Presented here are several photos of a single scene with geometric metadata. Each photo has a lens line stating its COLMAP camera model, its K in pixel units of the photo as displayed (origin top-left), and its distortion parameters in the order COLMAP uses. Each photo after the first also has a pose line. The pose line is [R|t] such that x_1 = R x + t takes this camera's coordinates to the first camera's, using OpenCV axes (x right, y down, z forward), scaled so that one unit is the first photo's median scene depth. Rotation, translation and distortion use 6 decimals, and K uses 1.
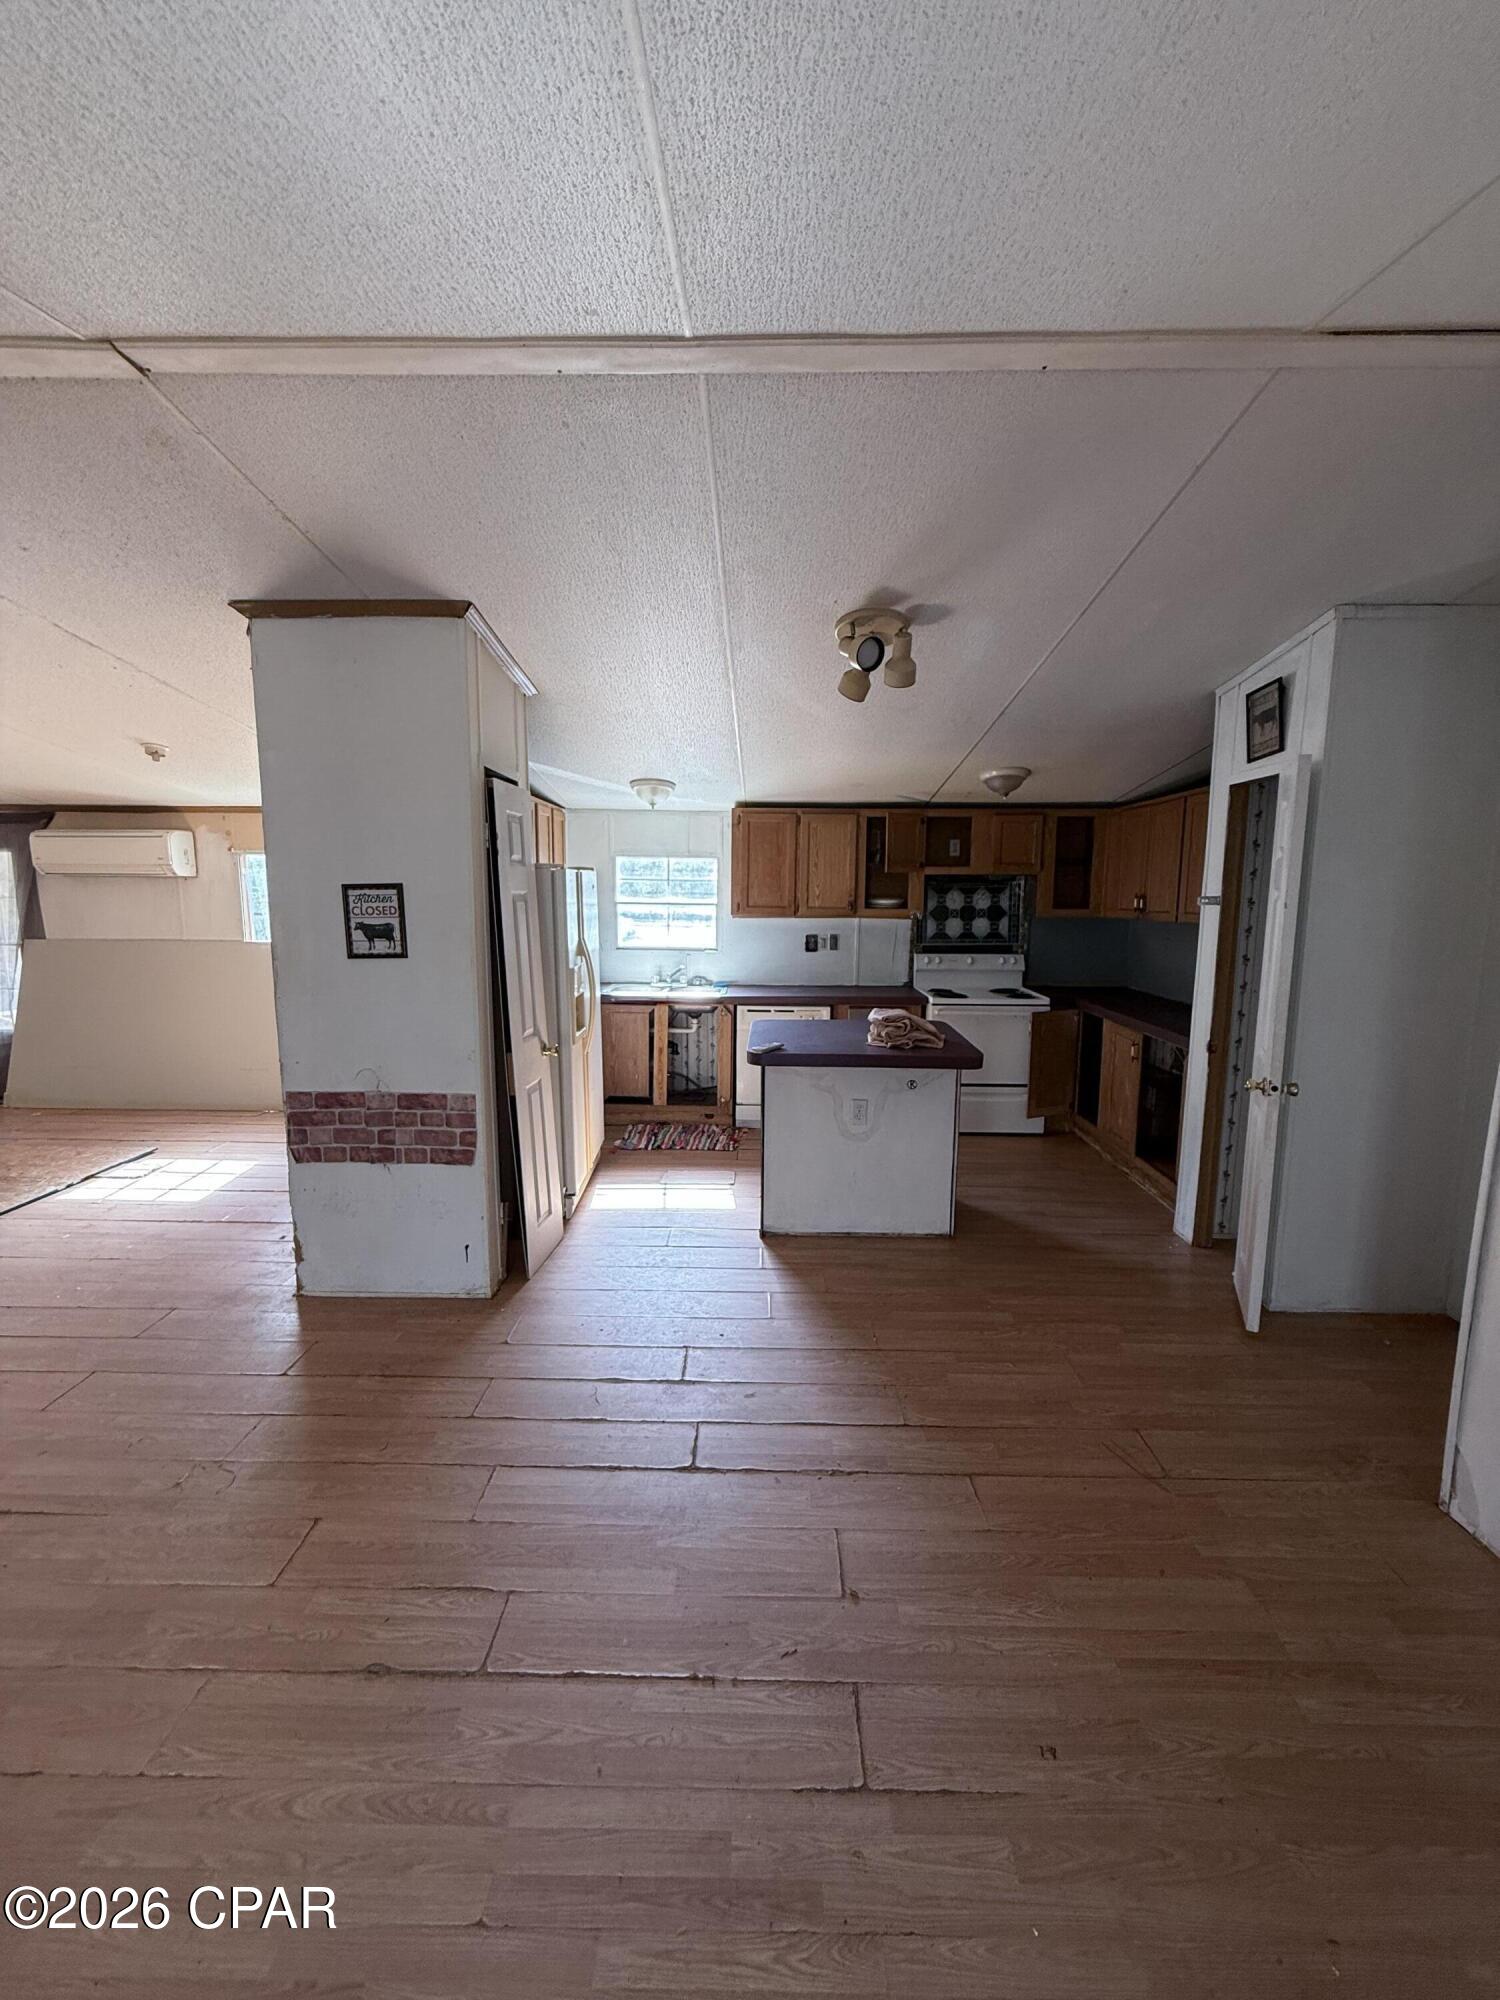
lens RADIAL K [[800.6, 0, 751.4], [0, 800.6, 997.0], [0, 0, 1]] dist [0.005867, -0.000834]
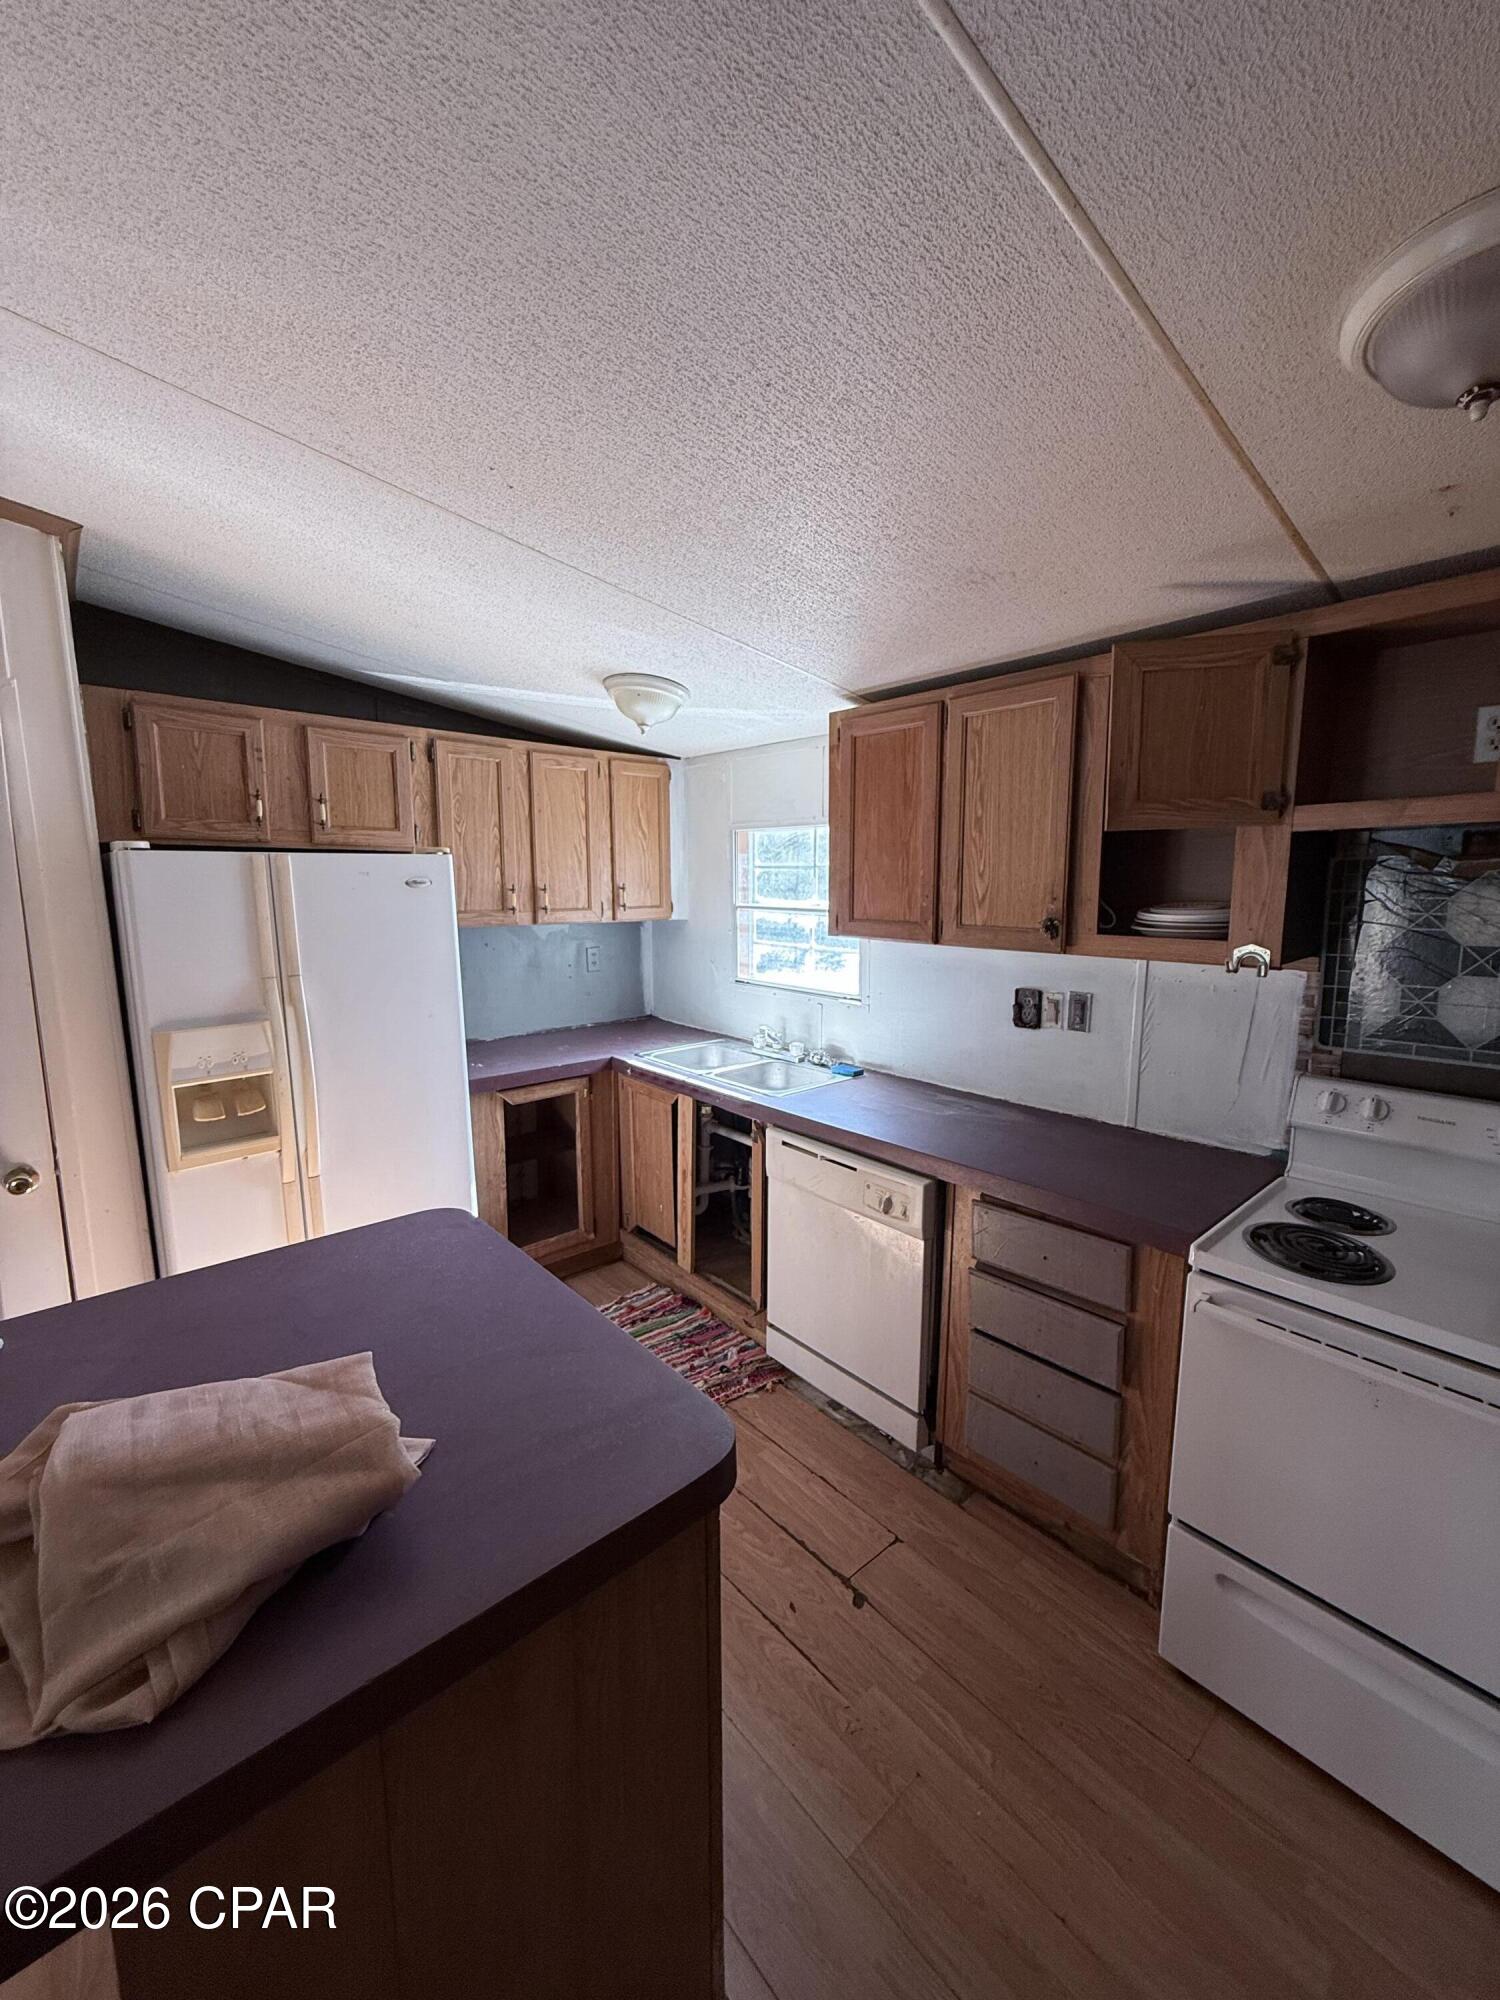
lens RADIAL K [[800.6, 0, 747.1], [0, 800.6, 1000.4], [0, 0, 1]] dist [0.005867, -0.000834]
pose [[0.674315, 0.101693, -0.731408, 0.303512], [-0.091874, 0.994330, 0.053546, -0.085085], [0.732707, 0.031090, 0.679834, 0.633311]]
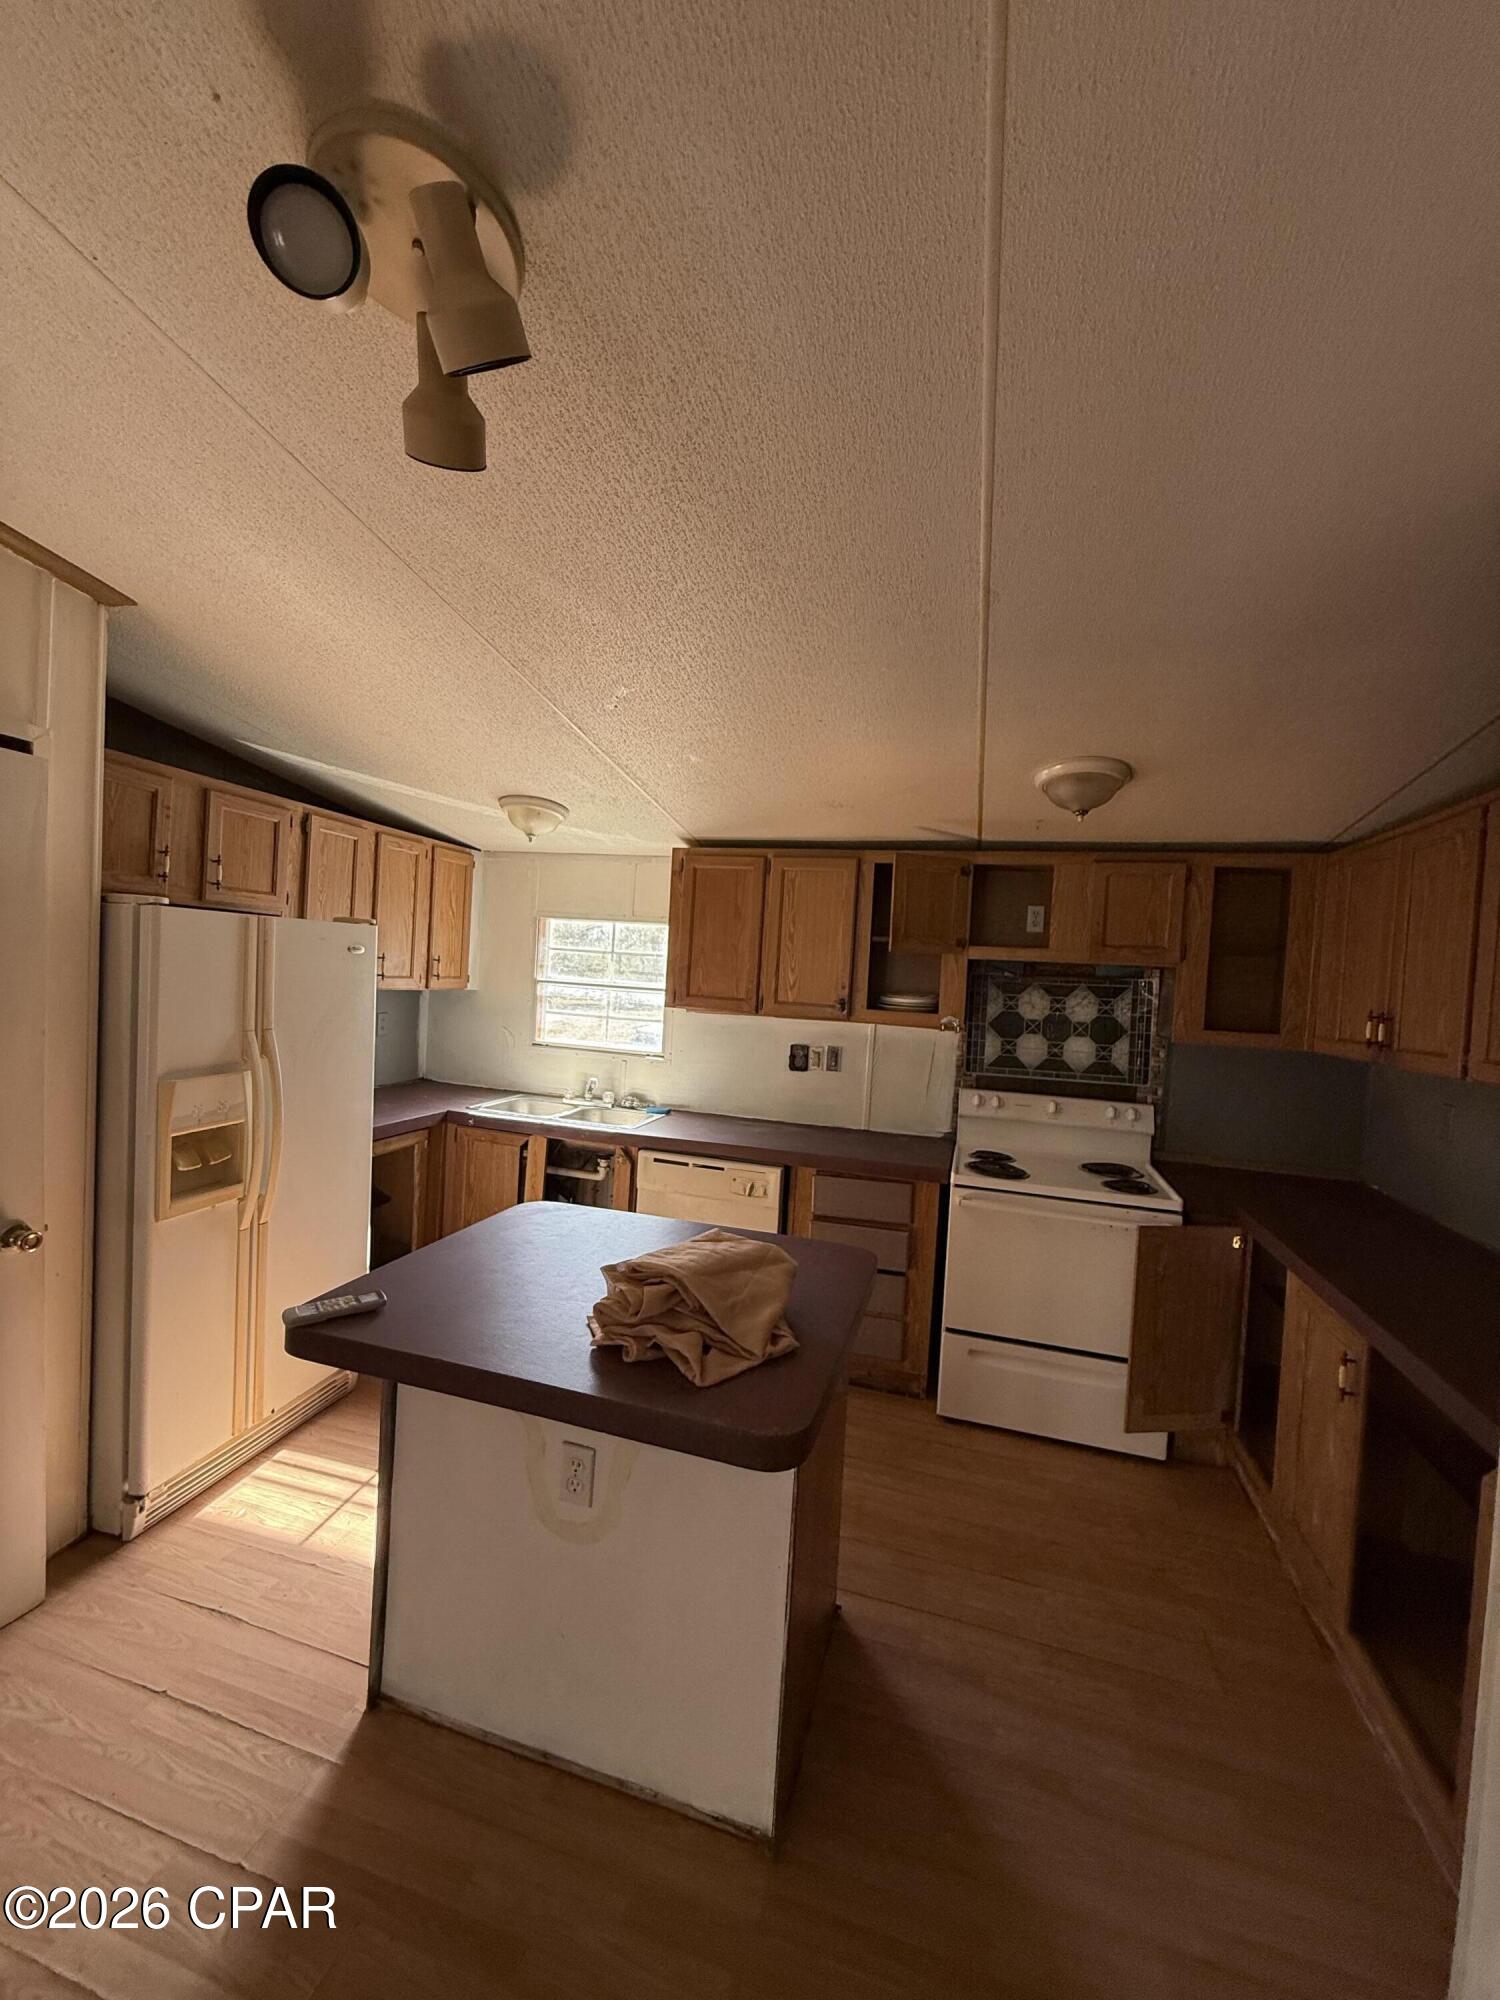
lens RADIAL K [[800.6, 0, 751.0], [0, 800.6, 1000.7], [0, 0, 1]] dist [0.005867, -0.000834]
pose [[0.964654, 0.057067, -0.257267, 0.213315], [-0.084417, 0.991742, -0.096546, -0.049851], [0.249633, 0.114851, 0.961505, 0.382961]]
